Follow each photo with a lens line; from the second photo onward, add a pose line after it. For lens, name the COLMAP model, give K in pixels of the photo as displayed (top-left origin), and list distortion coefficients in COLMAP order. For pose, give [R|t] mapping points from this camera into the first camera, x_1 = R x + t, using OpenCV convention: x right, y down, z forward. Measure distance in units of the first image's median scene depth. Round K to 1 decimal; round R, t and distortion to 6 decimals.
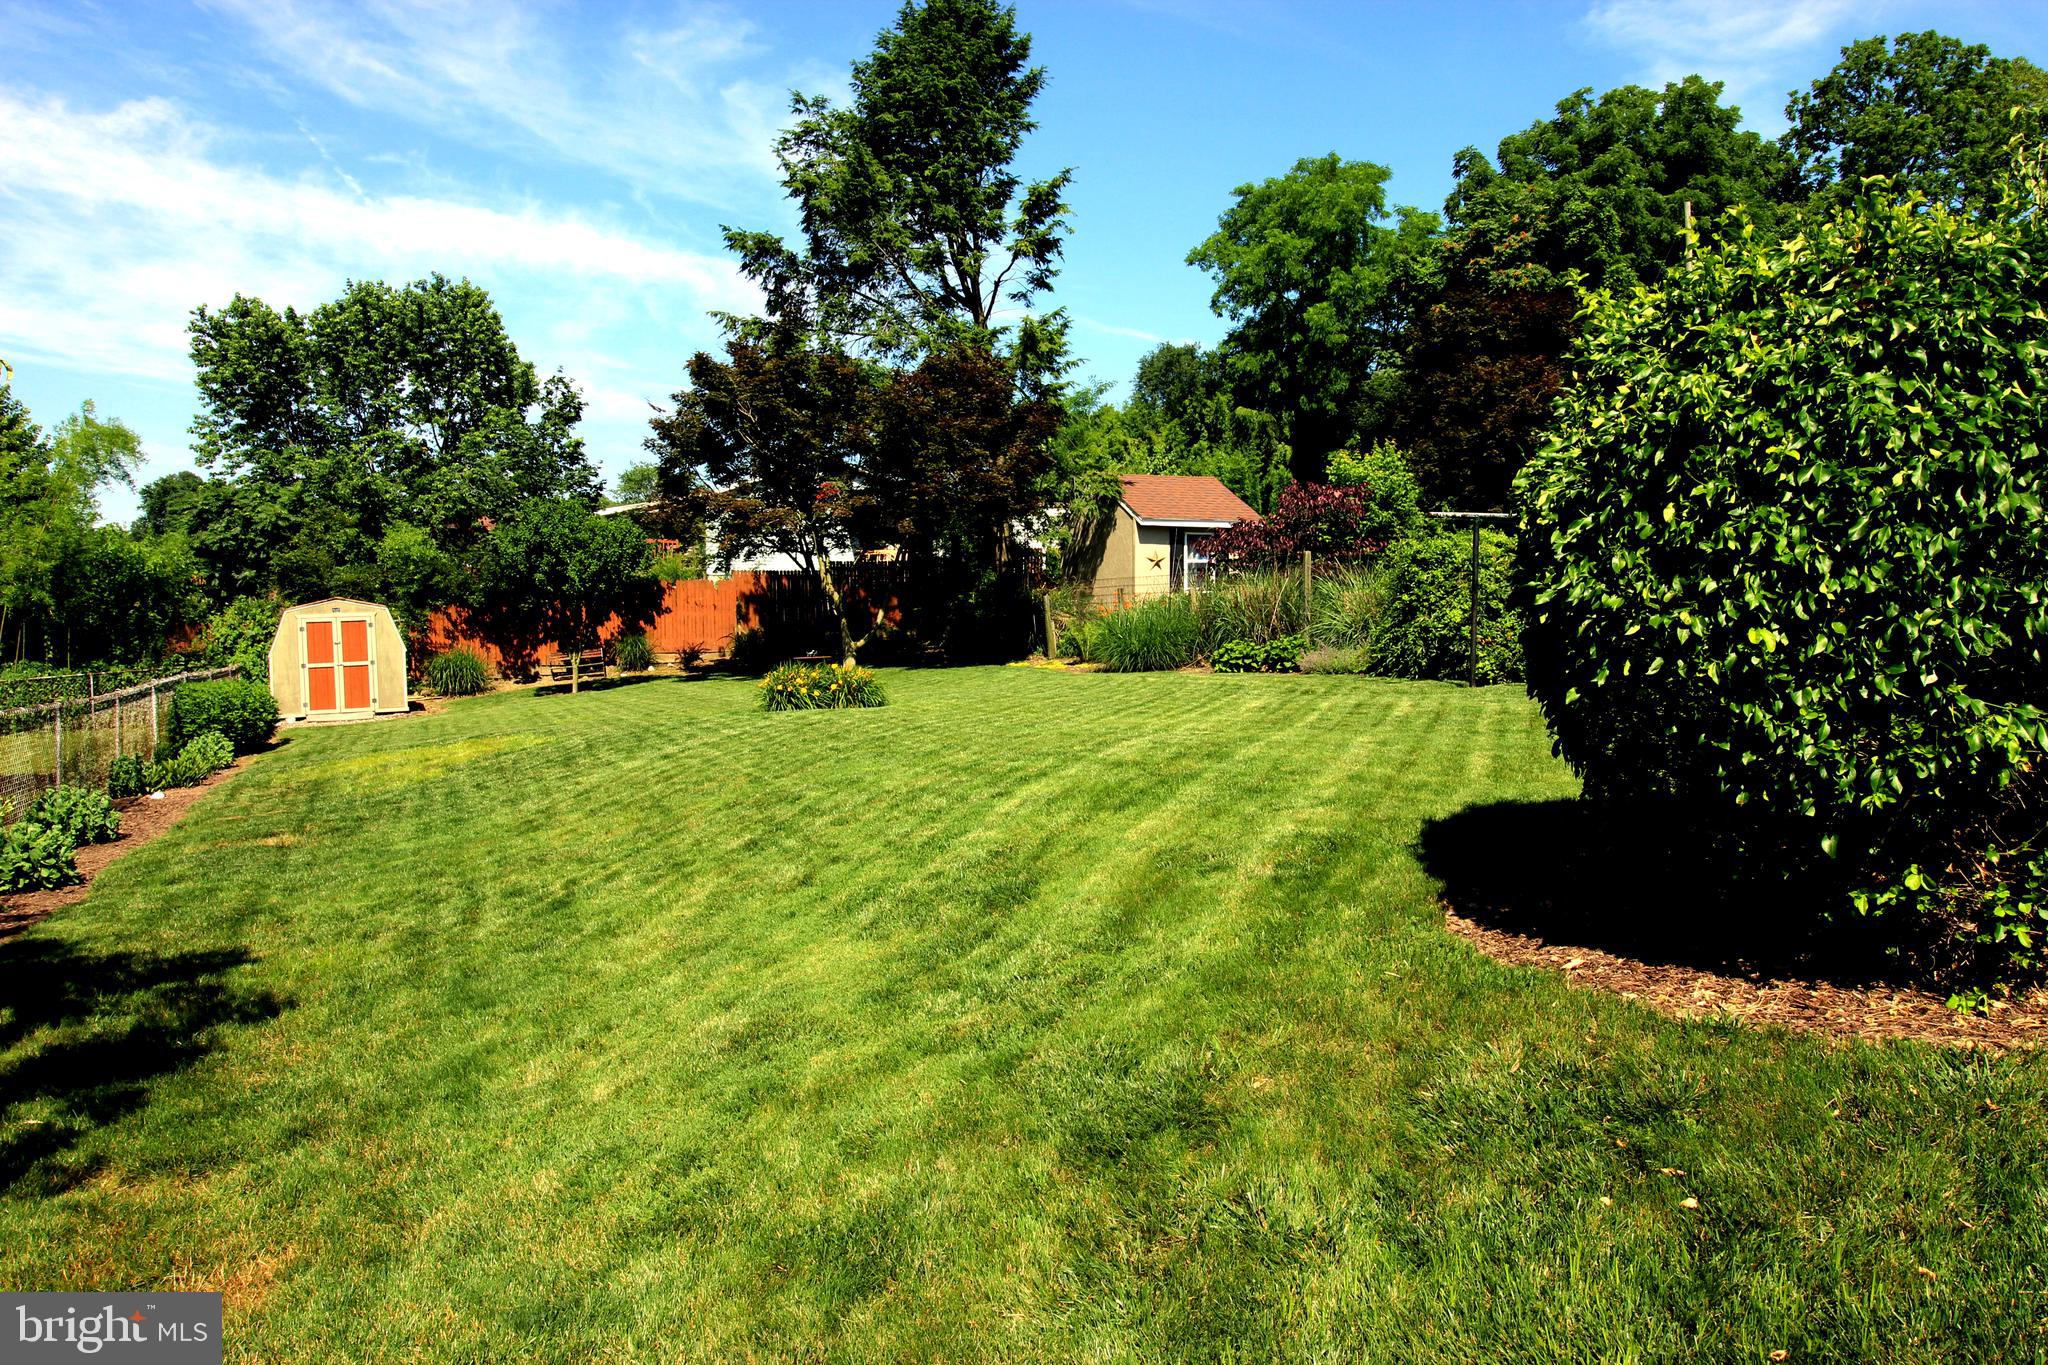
lens RADIAL K [[1347.6, 0, 1021.9], [0, 1347.6, 678.5], [0, 0, 1]] dist [0.003502, 0.004093]
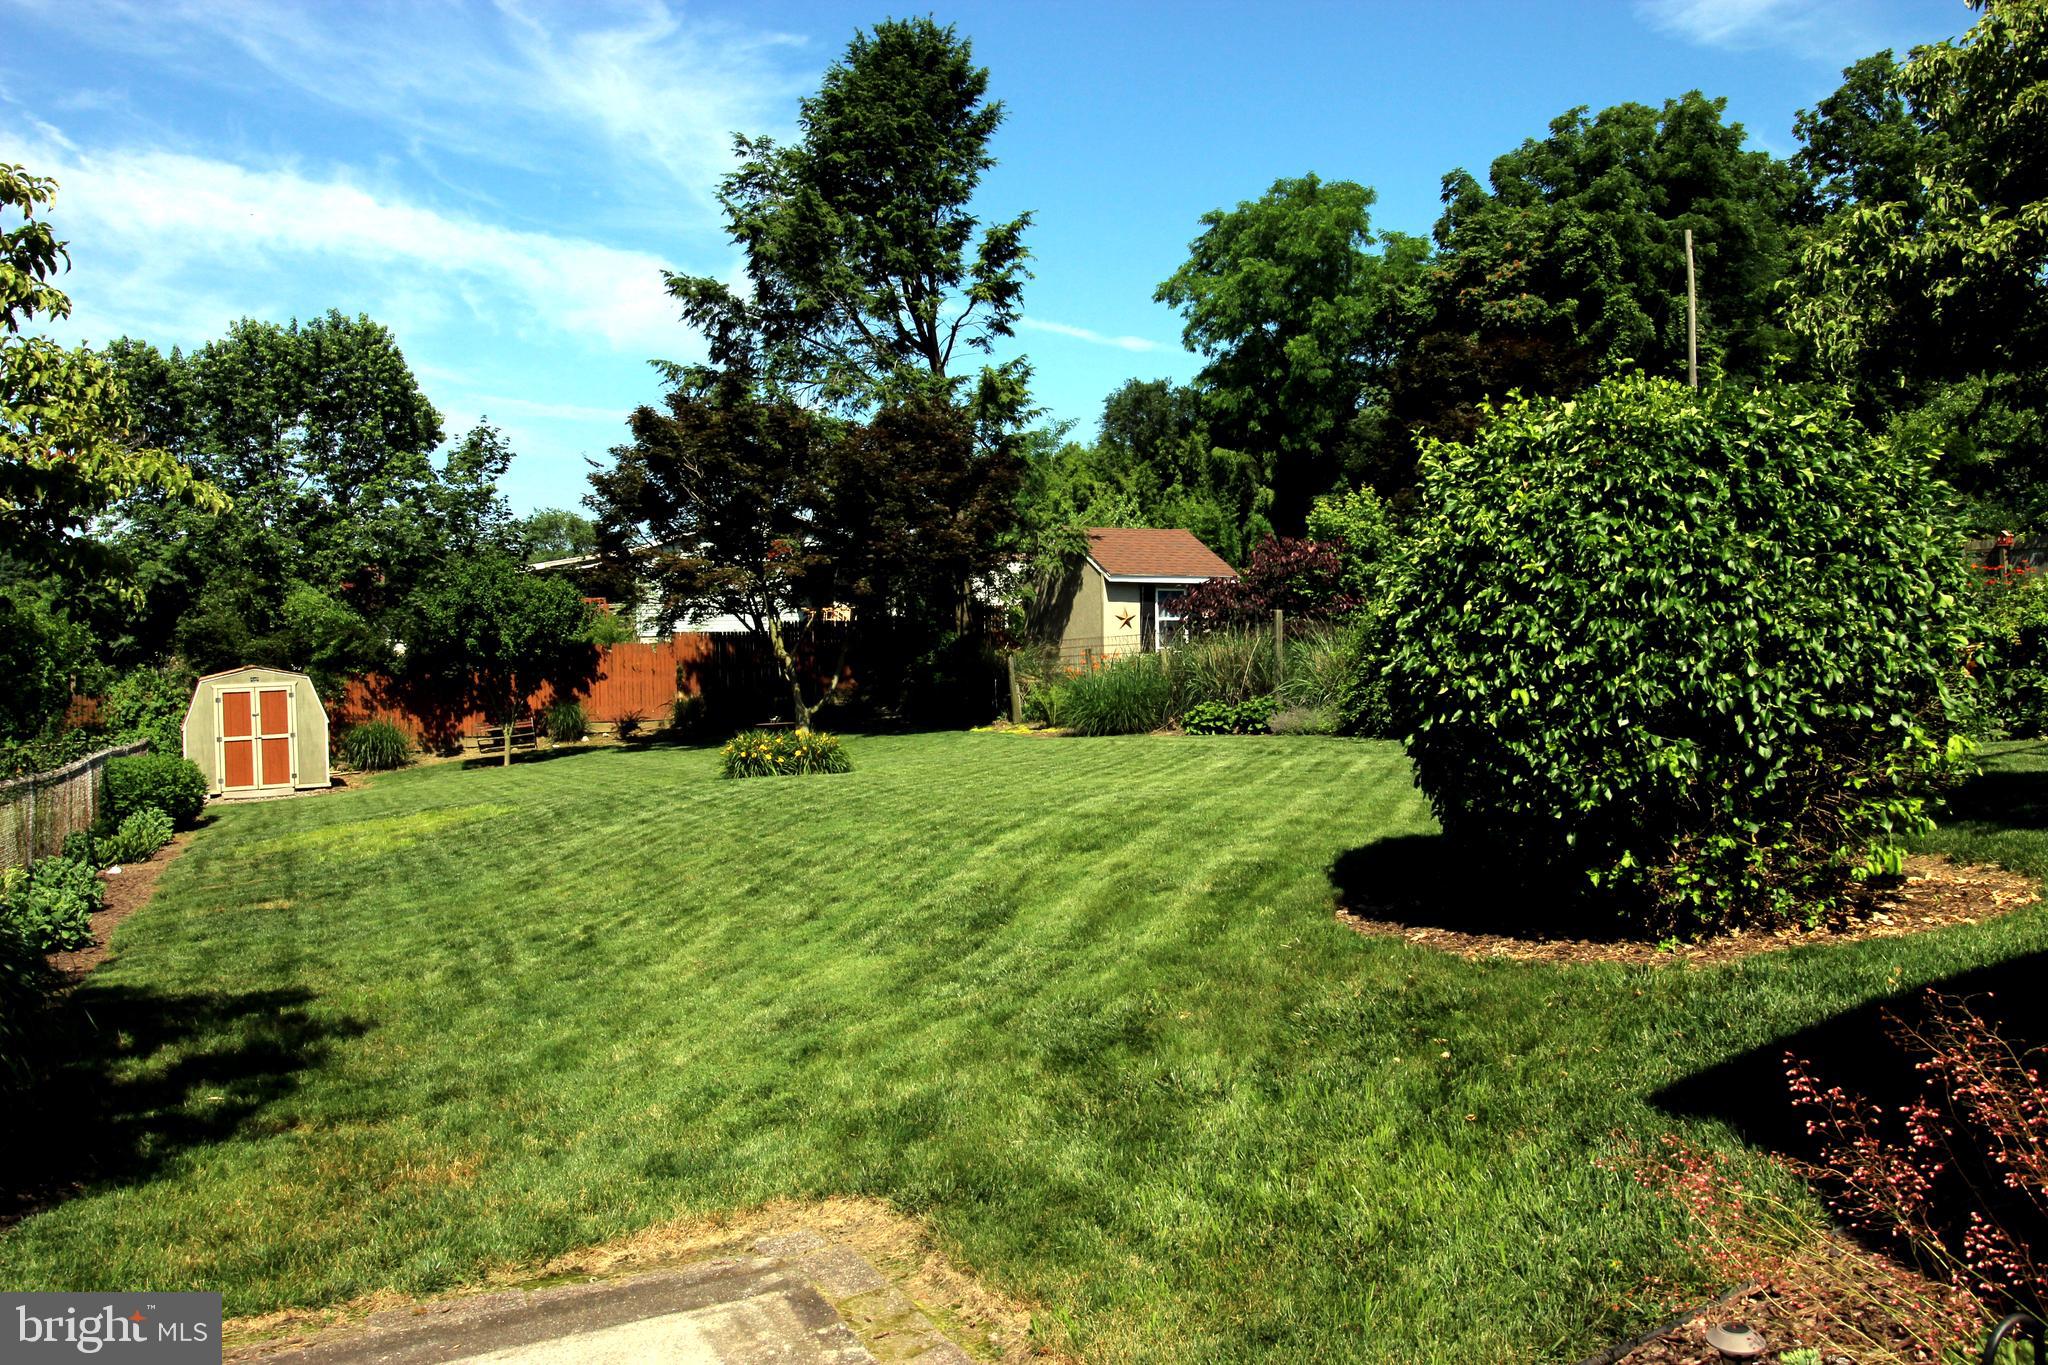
lens RADIAL K [[1534.8, 0, 1039.6], [0, 1534.8, 684.2], [0, 0, 1]] dist [0.008981, -0.005111]
pose [[0.999151, -0.009450, 0.040100, -0.004814], [0.011112, 0.999080, -0.041432, 0.002683], [-0.039671, 0.041842, 0.998336, -0.082884]]
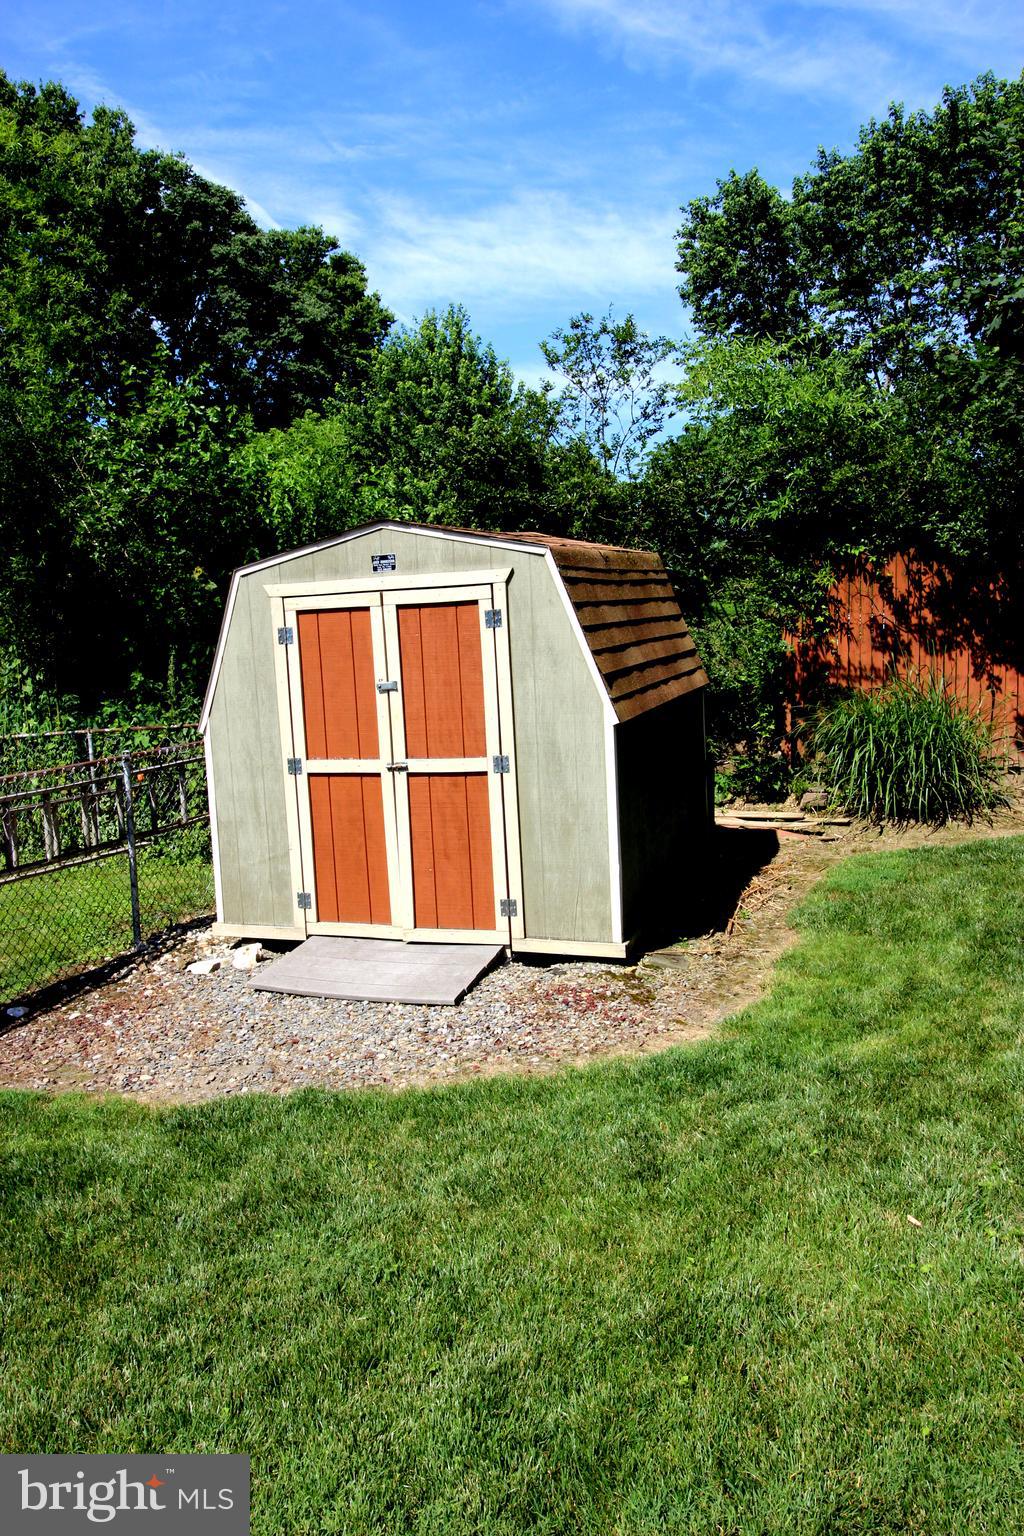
lens RADIAL K [[1151.1, 0, 519.5], [0, 1151.1, 757.9], [0, 0, 1]] dist [0.008981, -0.005111]
pose [[0.694044, 0.081873, -0.715262, -0.297826], [-0.018186, 0.995189, 0.096268, -0.031799], [0.719703, -0.053807, 0.692194, 0.788110]]
